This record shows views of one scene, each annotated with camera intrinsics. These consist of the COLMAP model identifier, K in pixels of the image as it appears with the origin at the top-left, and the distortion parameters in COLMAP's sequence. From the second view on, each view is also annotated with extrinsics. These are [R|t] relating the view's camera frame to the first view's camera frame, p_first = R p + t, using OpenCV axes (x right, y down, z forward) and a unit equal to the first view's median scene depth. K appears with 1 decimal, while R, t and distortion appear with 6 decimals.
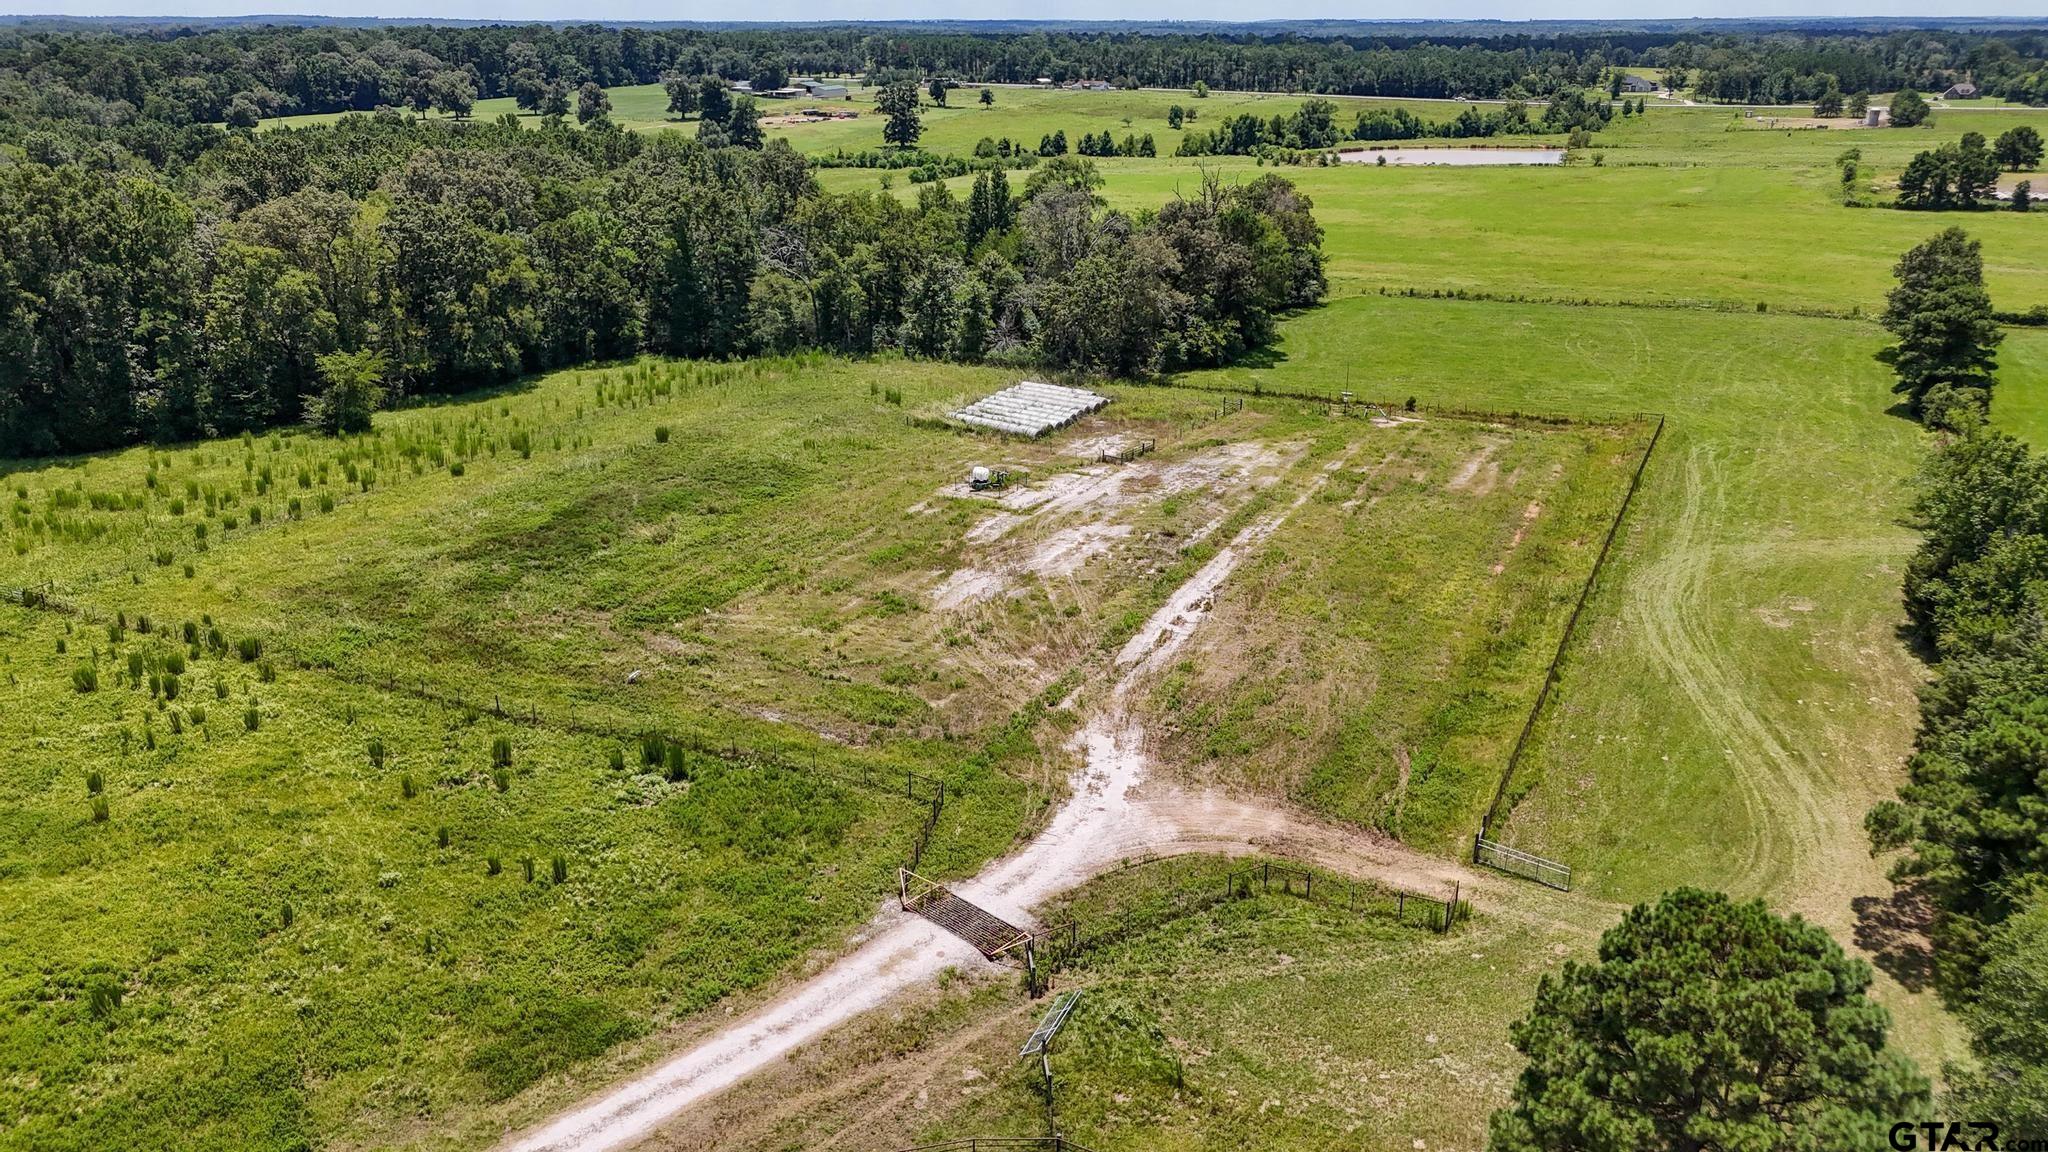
lens RADIAL K [[1514.3, 0, 1024.3], [0, 1514.3, 580.6], [0, 0, 1]] dist [0.034174, -0.029969]
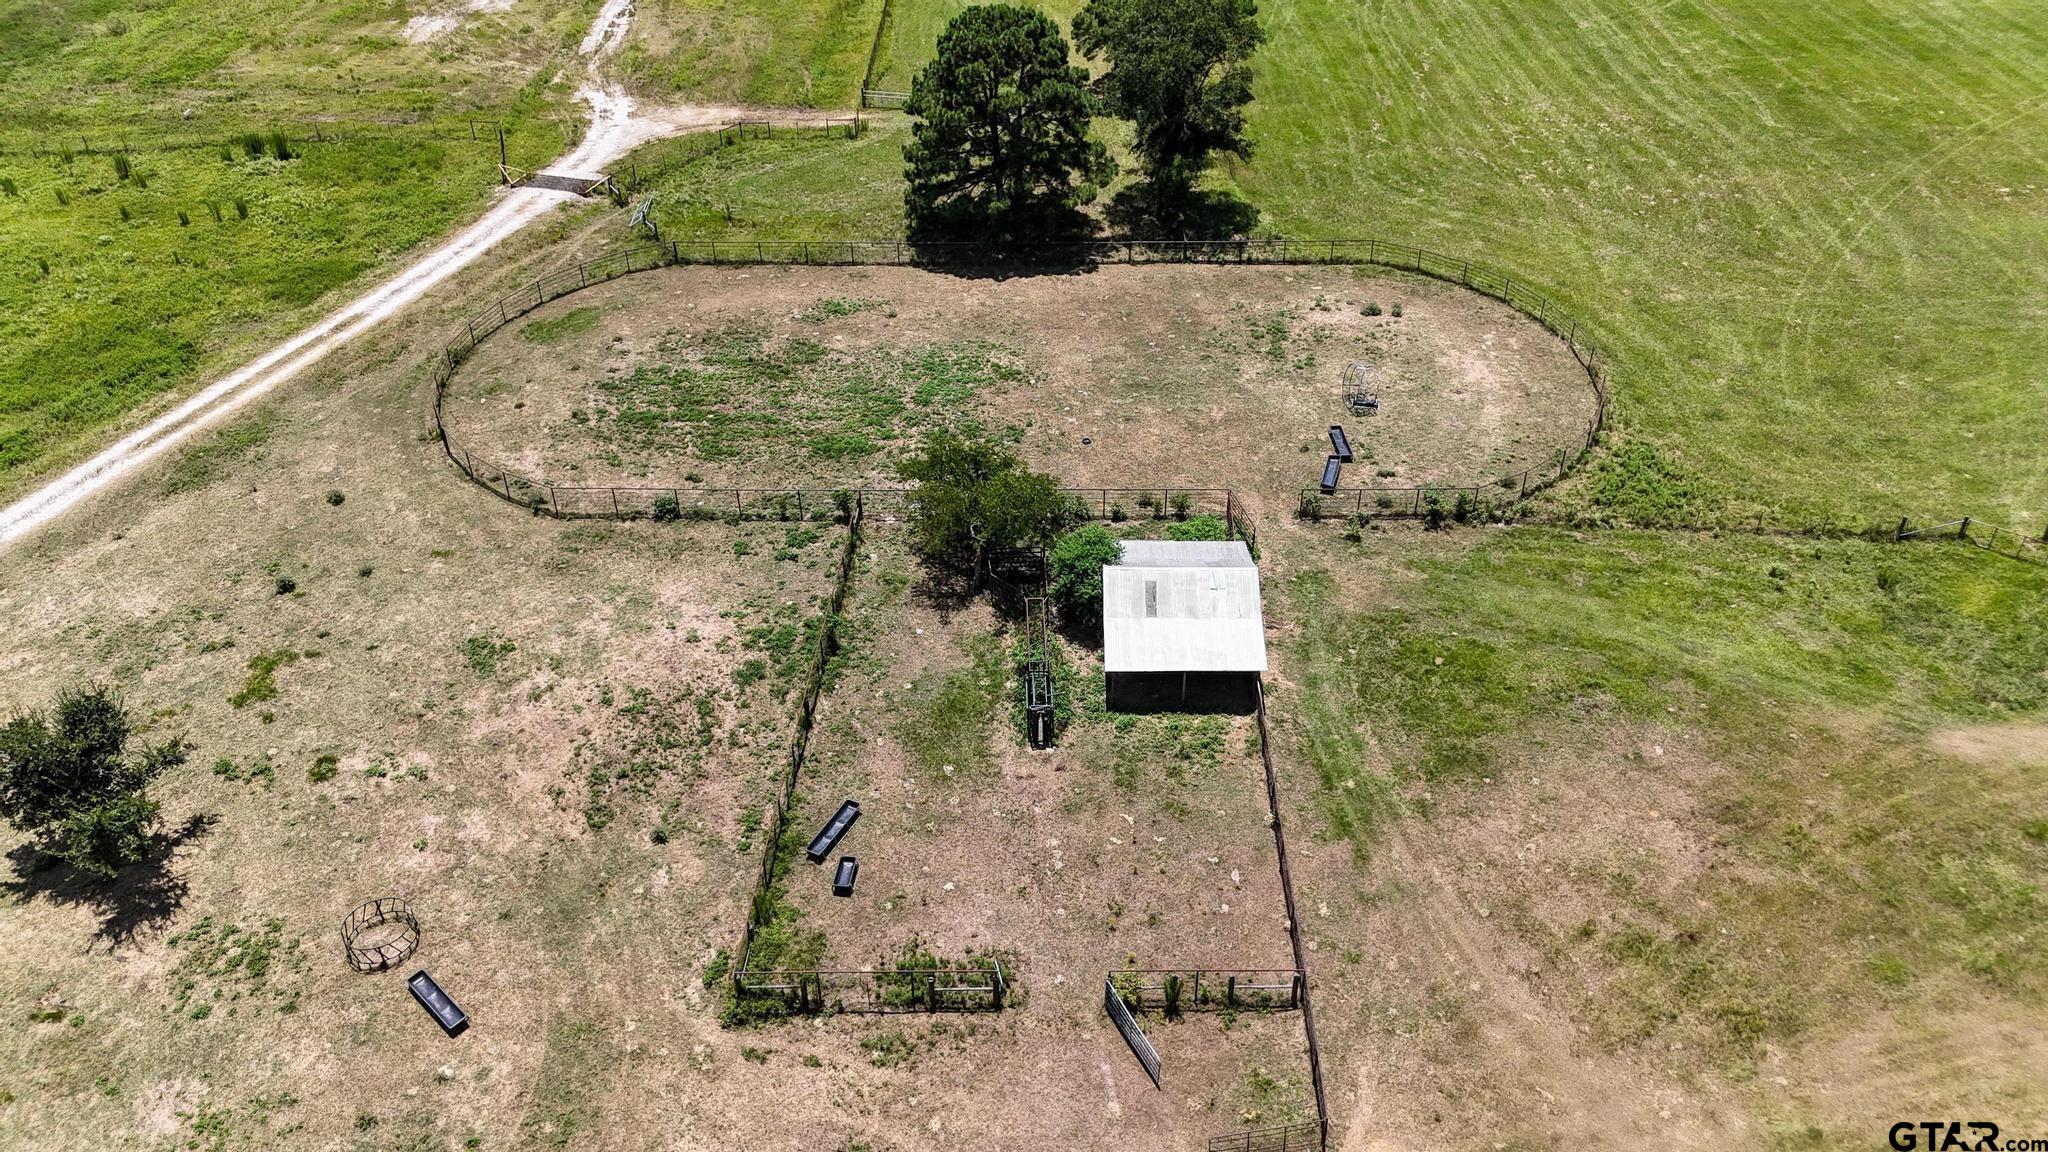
lens RADIAL K [[1514.3, 0, 1025.2], [0, 1514.3, 572.0], [0, 0, 1]] dist [0.034174, -0.029969]
pose [[0.893837, -0.261430, 0.364294, -0.245393], [0.158266, 0.944097, 0.289193, 0.199744], [-0.419533, -0.200836, 0.885244, -0.546284]]
